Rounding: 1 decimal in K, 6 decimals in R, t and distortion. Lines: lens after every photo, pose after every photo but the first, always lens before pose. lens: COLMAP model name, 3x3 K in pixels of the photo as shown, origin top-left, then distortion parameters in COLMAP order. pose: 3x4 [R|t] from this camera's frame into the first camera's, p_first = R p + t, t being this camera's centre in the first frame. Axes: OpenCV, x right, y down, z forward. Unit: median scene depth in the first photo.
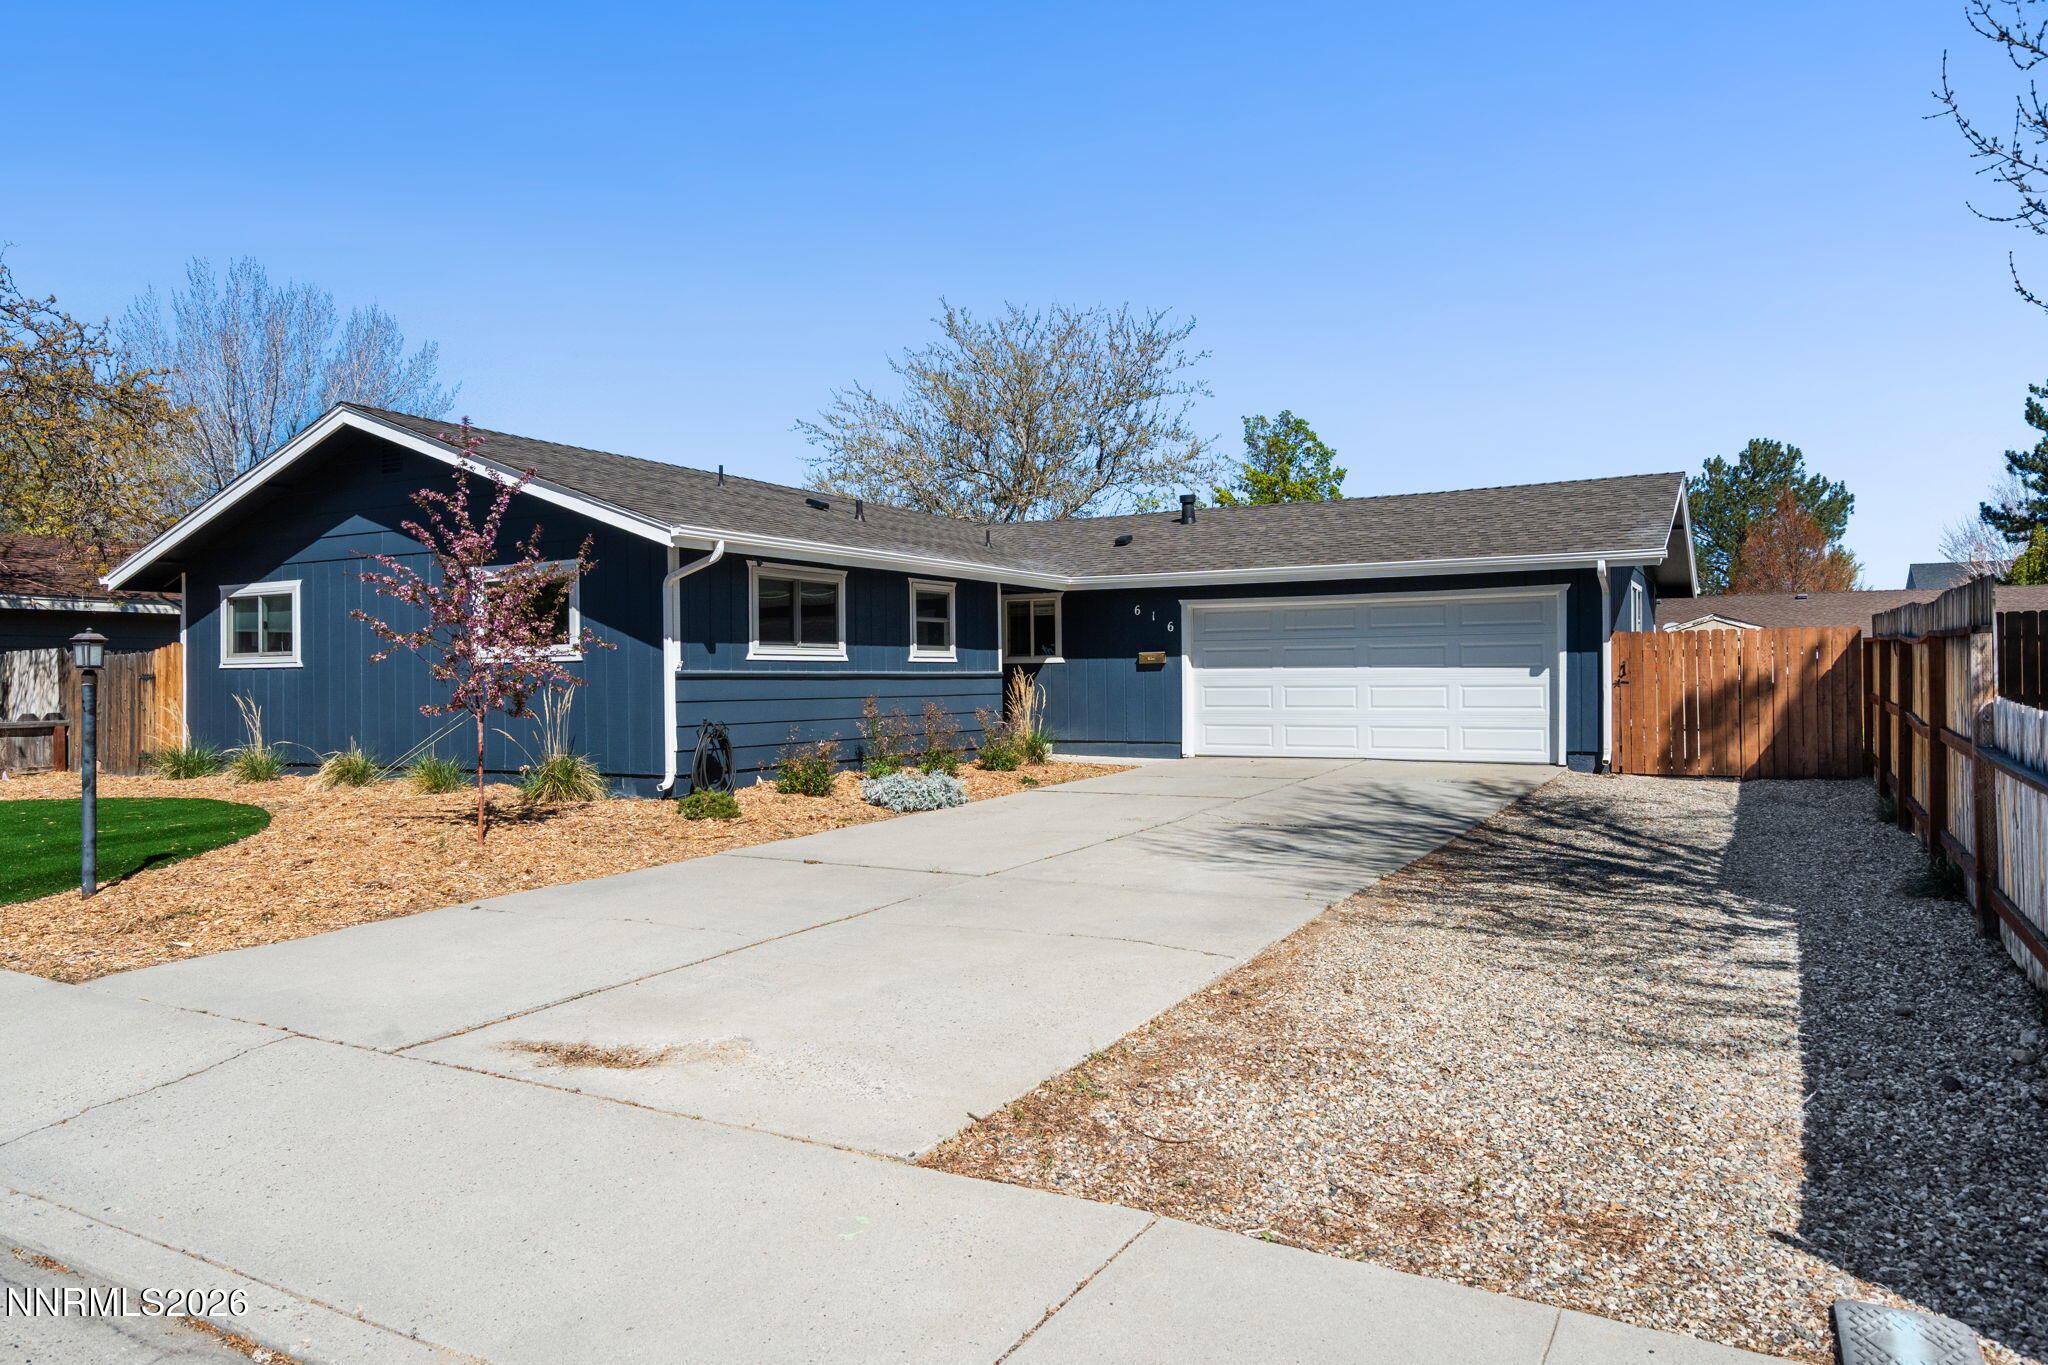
lens RADIAL K [[1324.5, 0, 1027.5], [0, 1324.5, 676.0], [0, 0, 1]] dist [-0.005638, -0.002939]
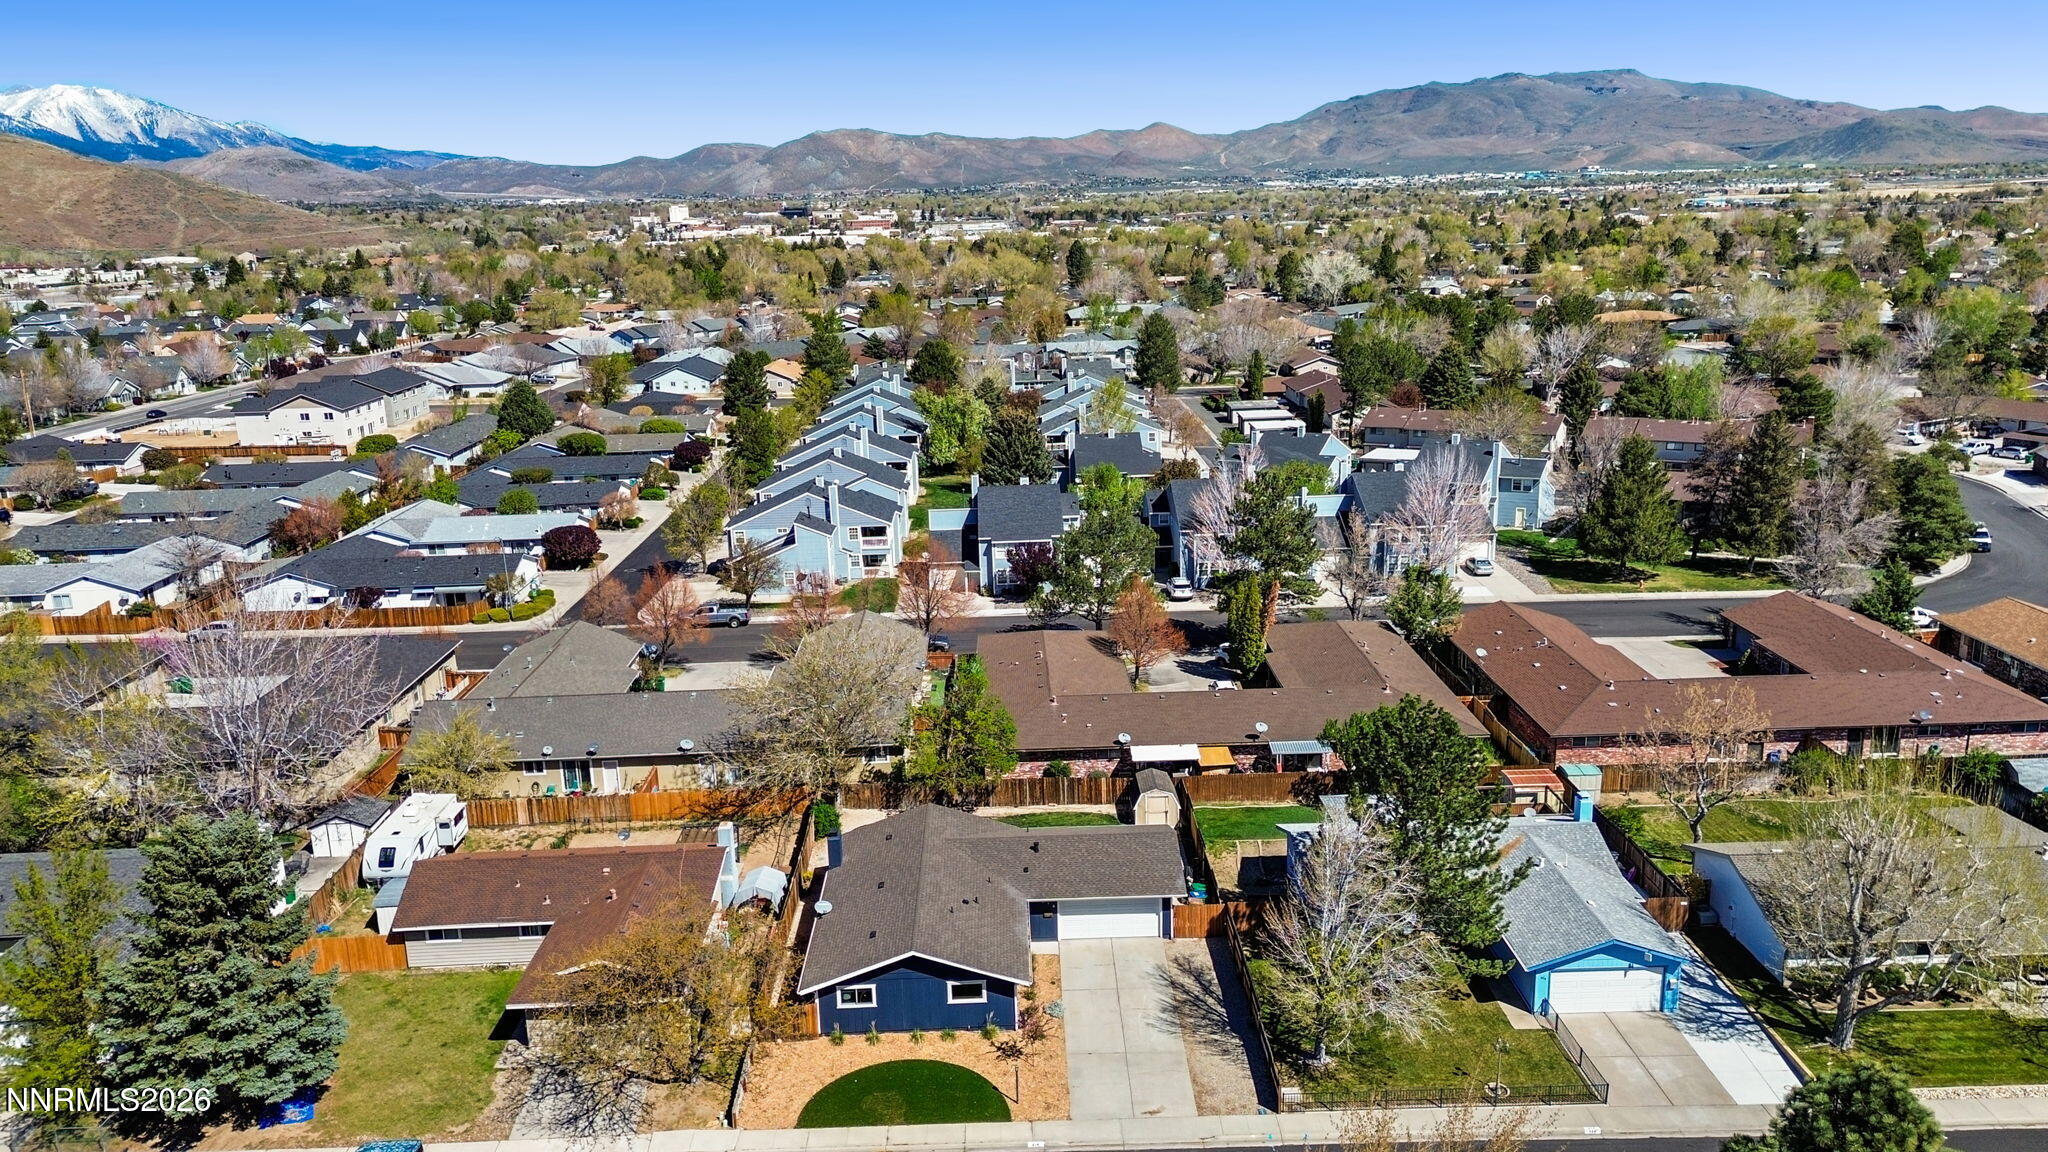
lens RADIAL K [[1503.4, 0, 1020.1], [0, 1503.4, 577.4], [0, 0, 1]] dist [0.062026, -0.050171]
pose [[0.860839, -0.141494, 0.488811, -2.037786], [0.021102, 0.969666, 0.243522, -2.108678], [-0.508440, -0.199319, 0.837712, -2.382592]]
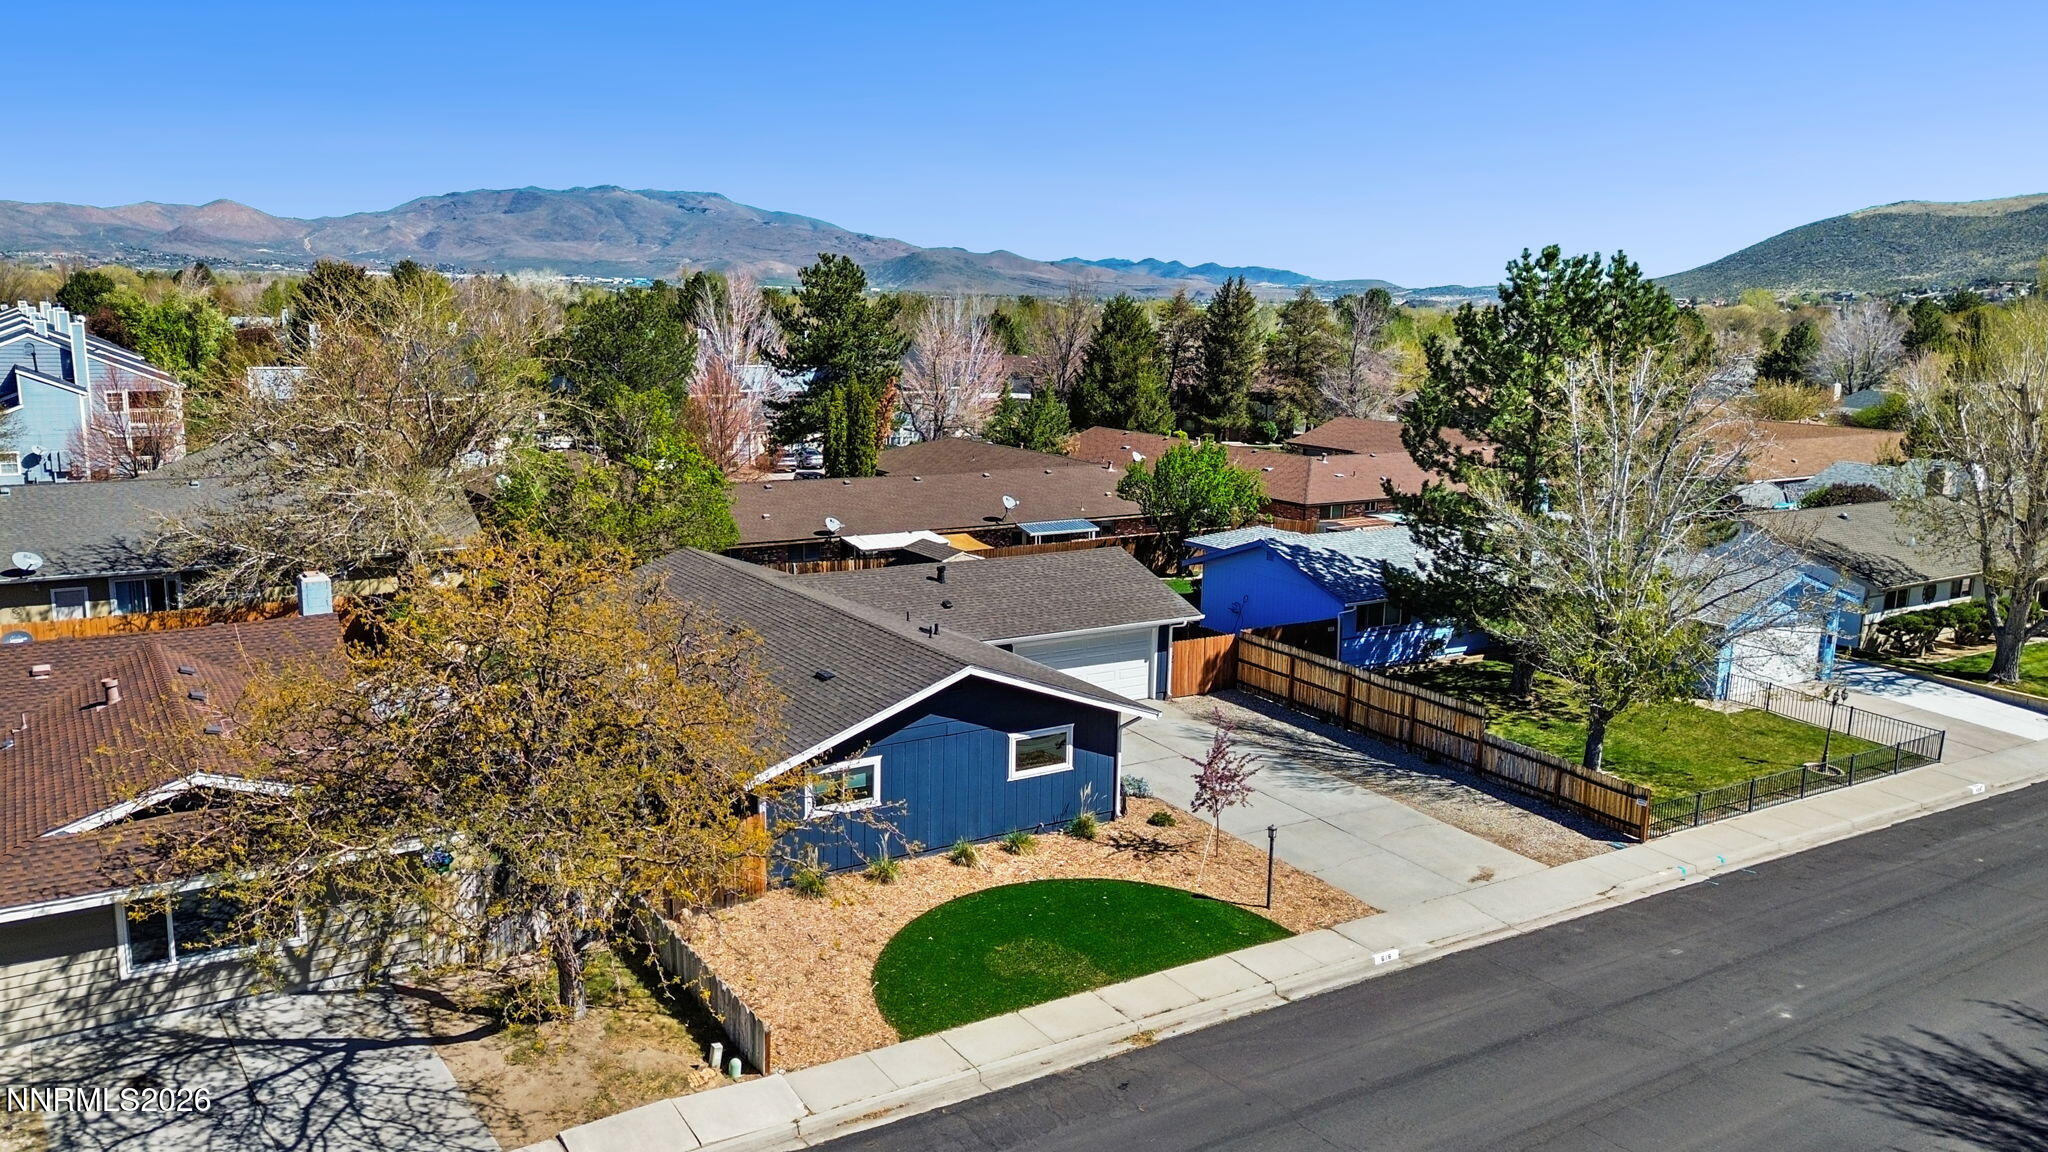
lens RADIAL K [[1503.4, 0, 1016.7], [0, 1503.4, 580.6], [0, 0, 1]] dist [0.062026, -0.050171]
pose [[0.462000, -0.145875, 0.874801, -2.086809], [-0.030075, 0.983236, 0.179839, -0.632275], [-0.886370, -0.109395, 0.449868, 0.015015]]
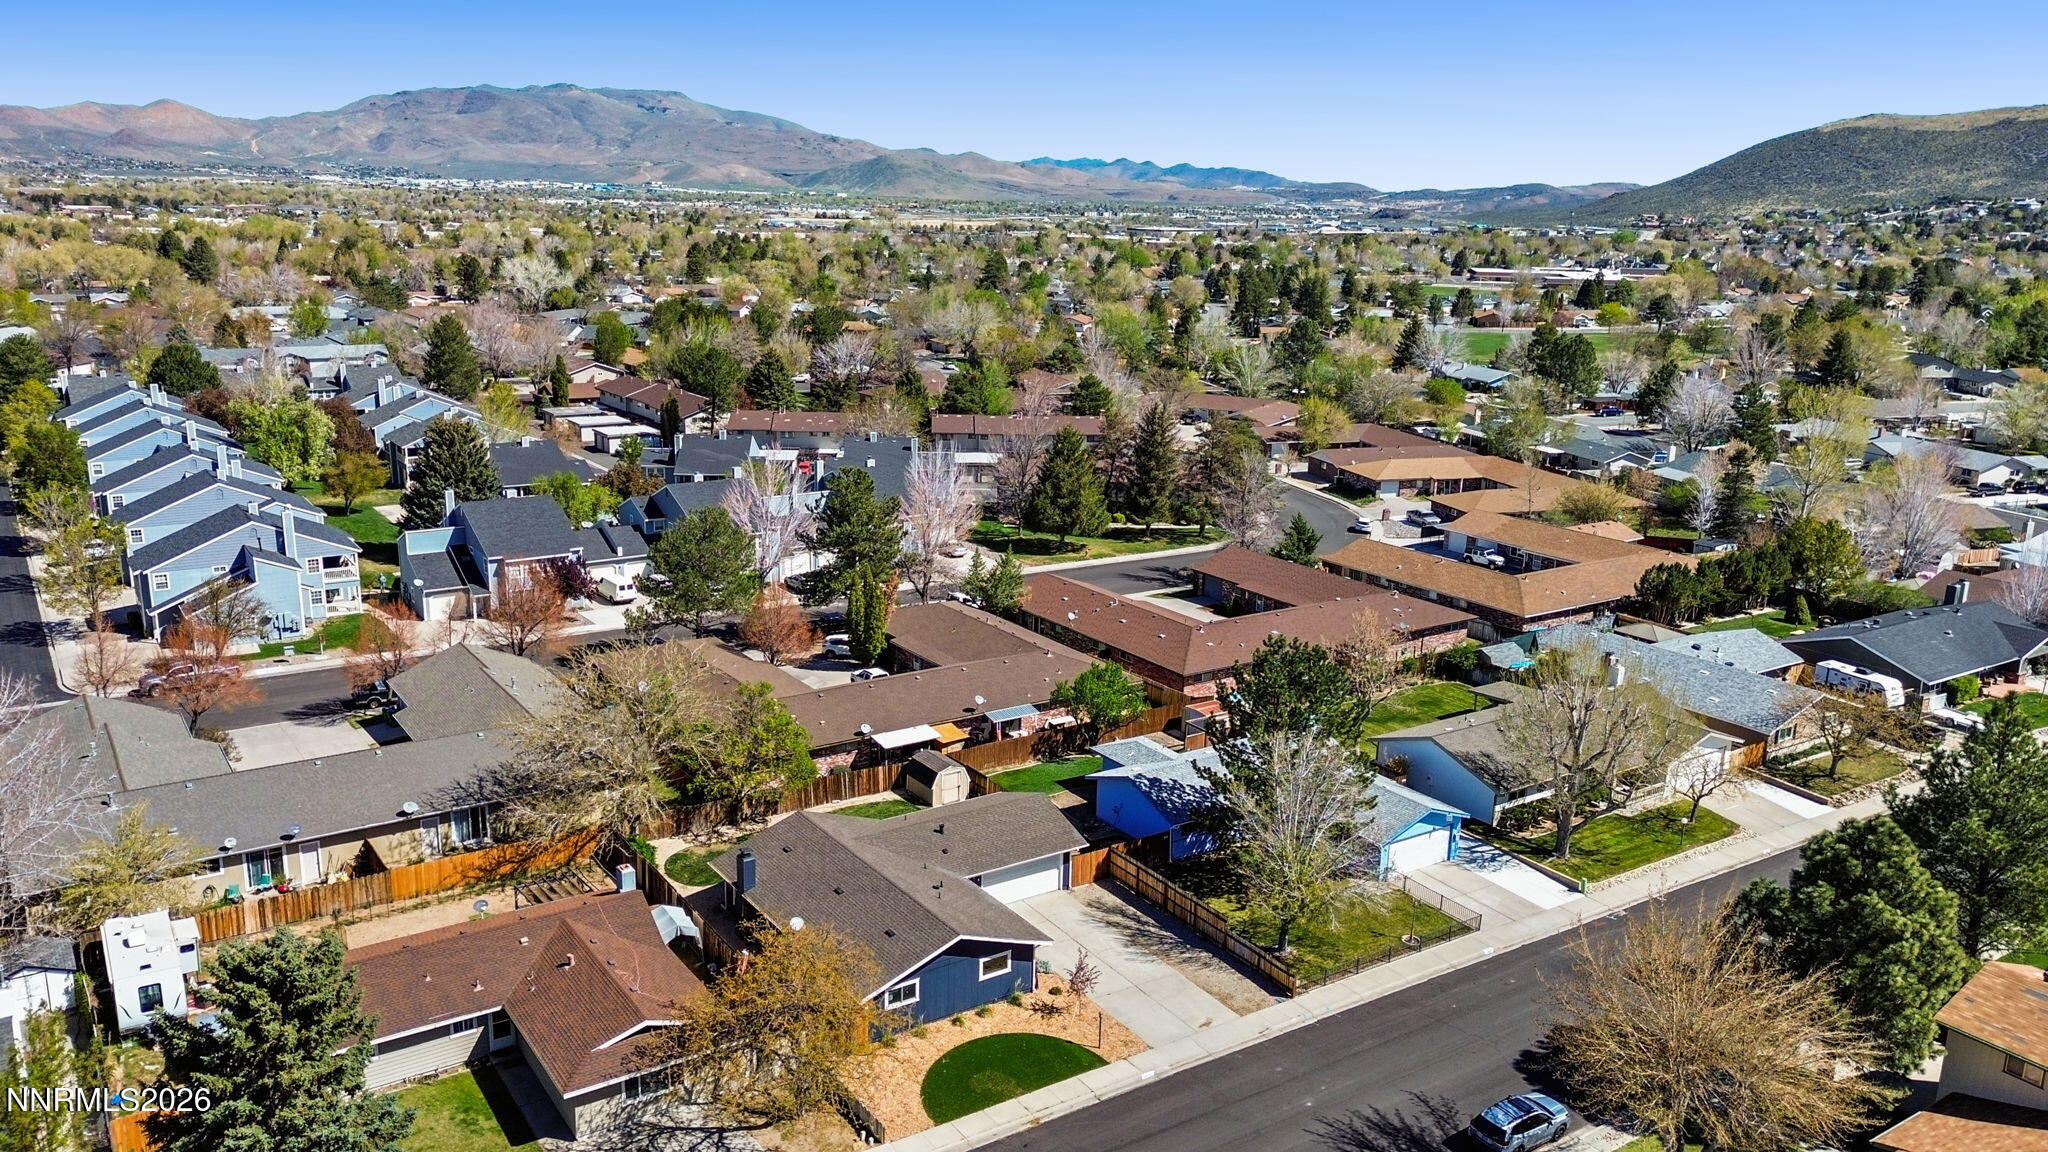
lens RADIAL K [[1503.4, 0, 1008.1], [0, 1503.4, 609.7], [0, 0, 1]] dist [0.062026, -0.050171]
pose [[0.449710, -0.217568, 0.866271, -3.729740], [-0.025908, 0.966293, 0.256139, -2.069837], [-0.892799, -0.137632, 0.428915, -0.820180]]
